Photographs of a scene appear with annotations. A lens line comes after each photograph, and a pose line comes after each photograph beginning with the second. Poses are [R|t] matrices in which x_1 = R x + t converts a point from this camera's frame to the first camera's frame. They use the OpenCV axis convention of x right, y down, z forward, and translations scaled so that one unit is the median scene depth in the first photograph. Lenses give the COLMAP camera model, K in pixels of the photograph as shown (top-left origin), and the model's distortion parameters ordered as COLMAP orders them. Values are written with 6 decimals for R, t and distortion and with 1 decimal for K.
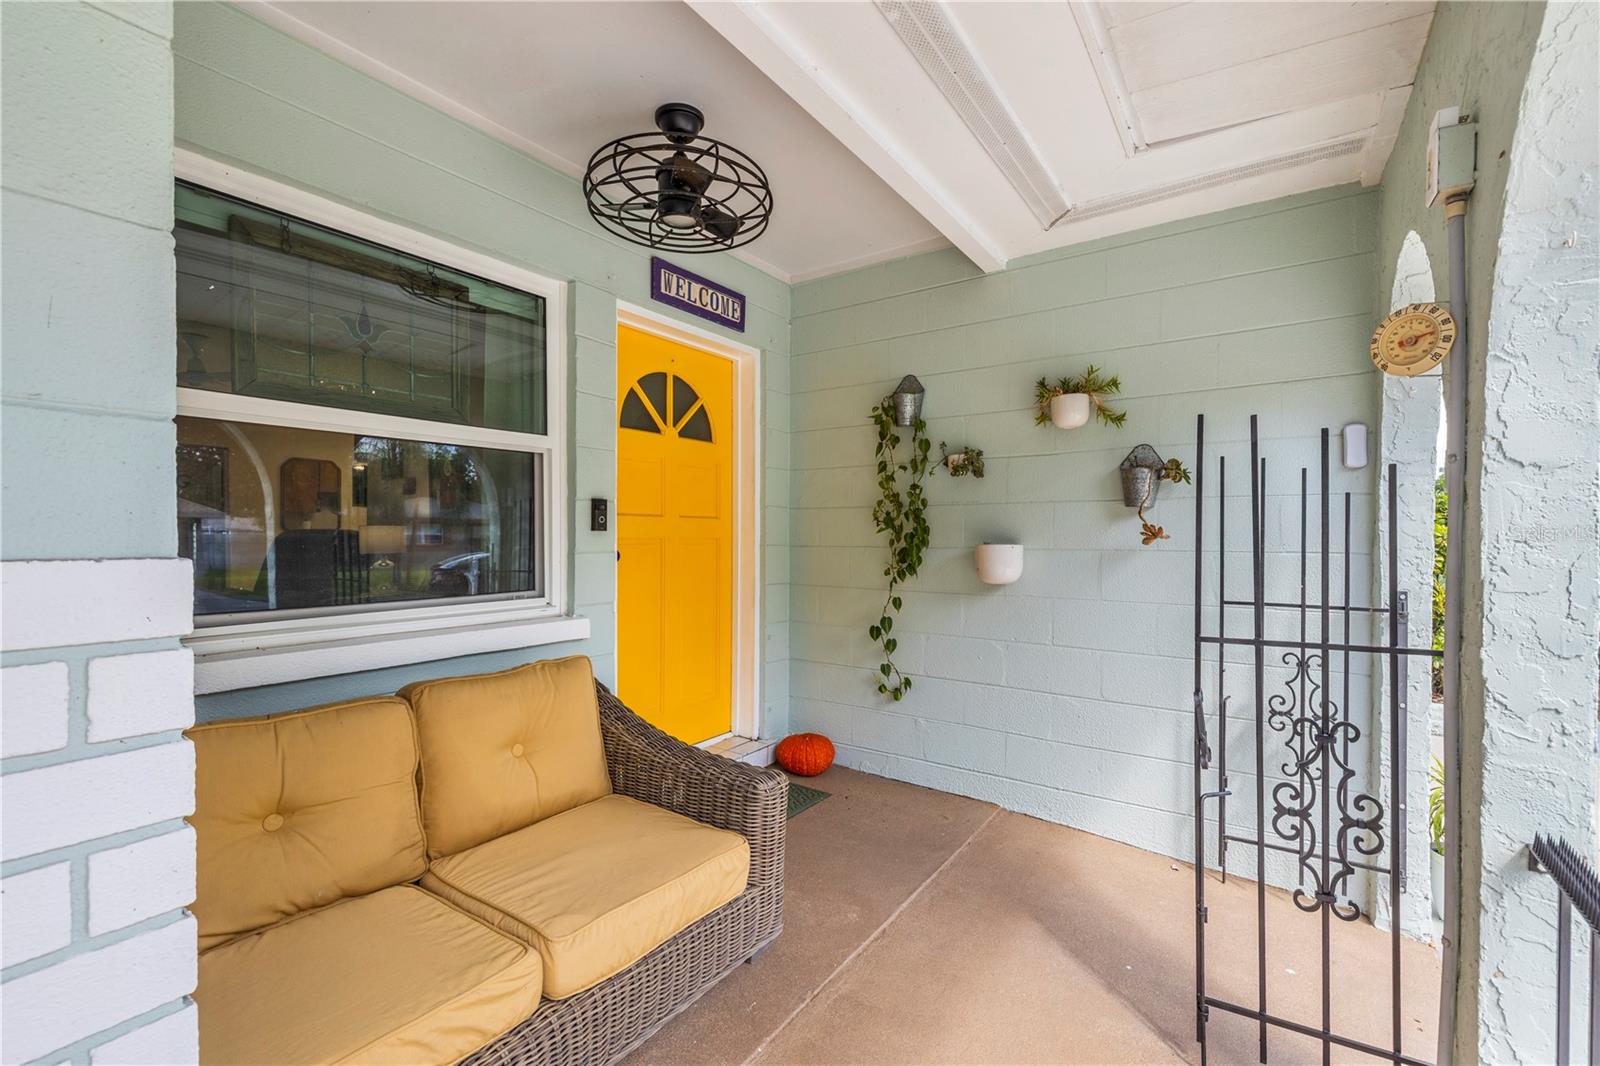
lens RADIAL K [[693.5, 0, 800.0], [0, 693.5, 533.0], [0, 0, 1]] dist [0.000728, 0.000182]
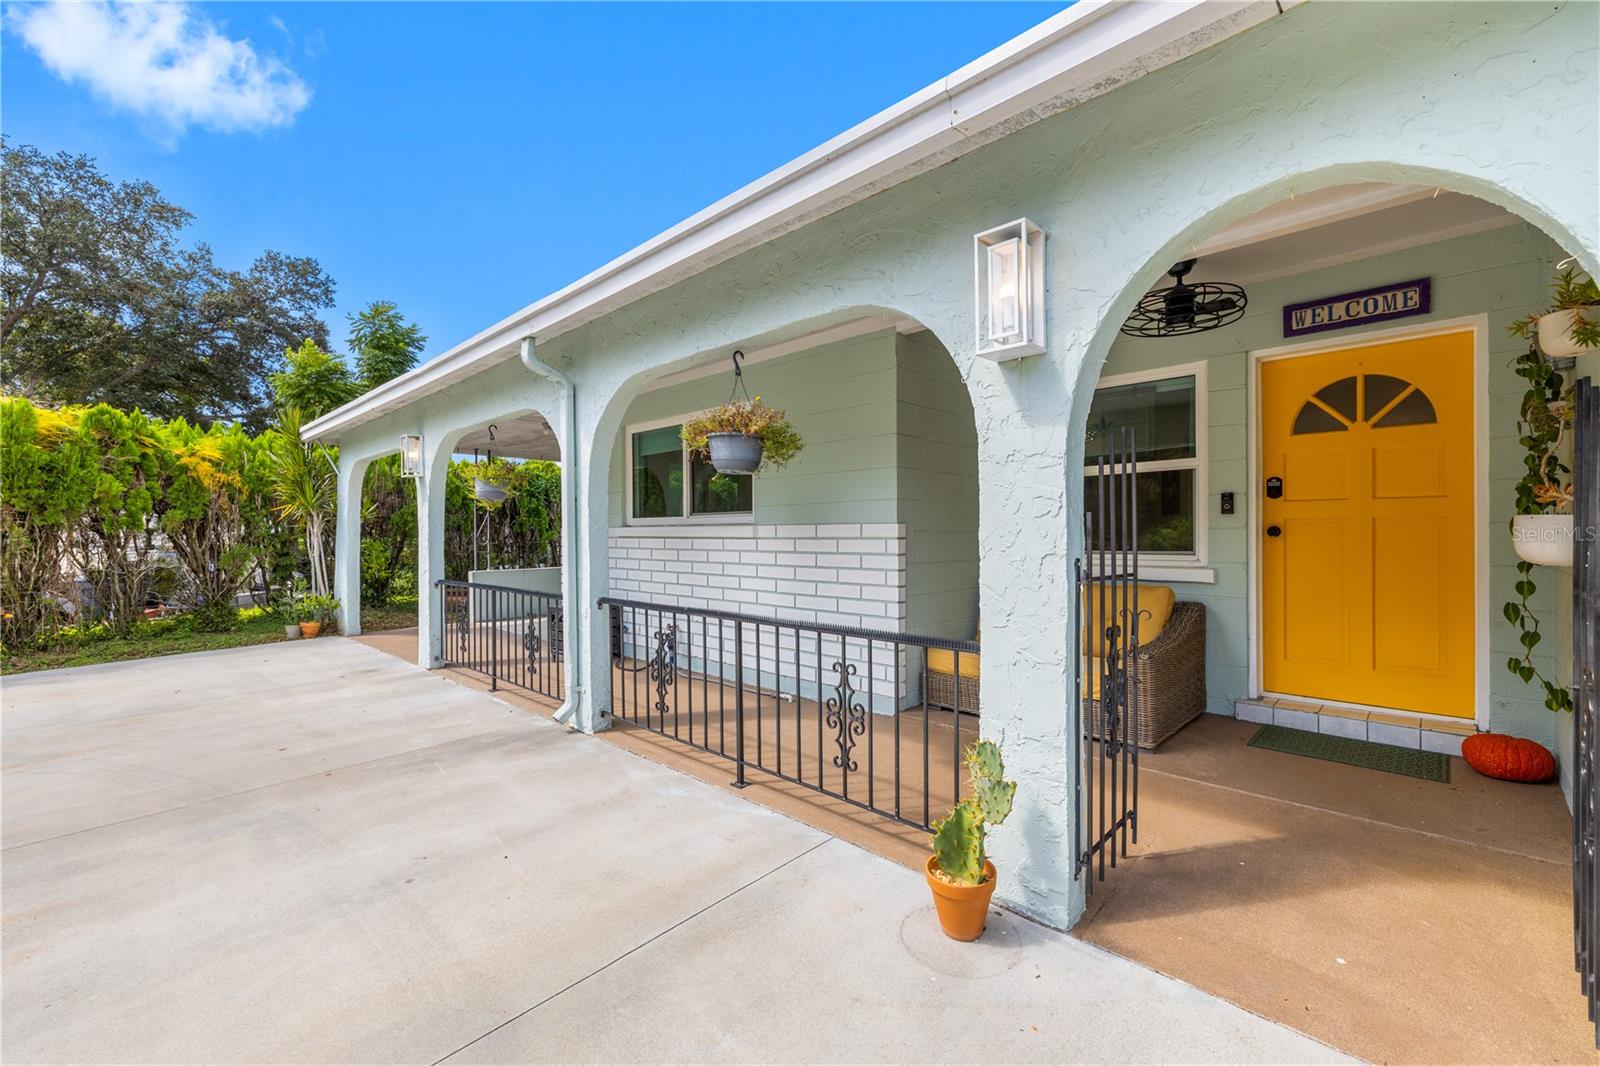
lens RADIAL K [[693.5, 0, 800.0], [0, 693.5, 533.0], [0, 0, 1]] dist [0.000728, 0.000182]
pose [[-0.186934, -0.018179, -0.982204, 1.167023], [-0.010673, 0.999807, -0.016473, 0.062267], [0.982314, 0.007404, -0.187092, 0.314797]]
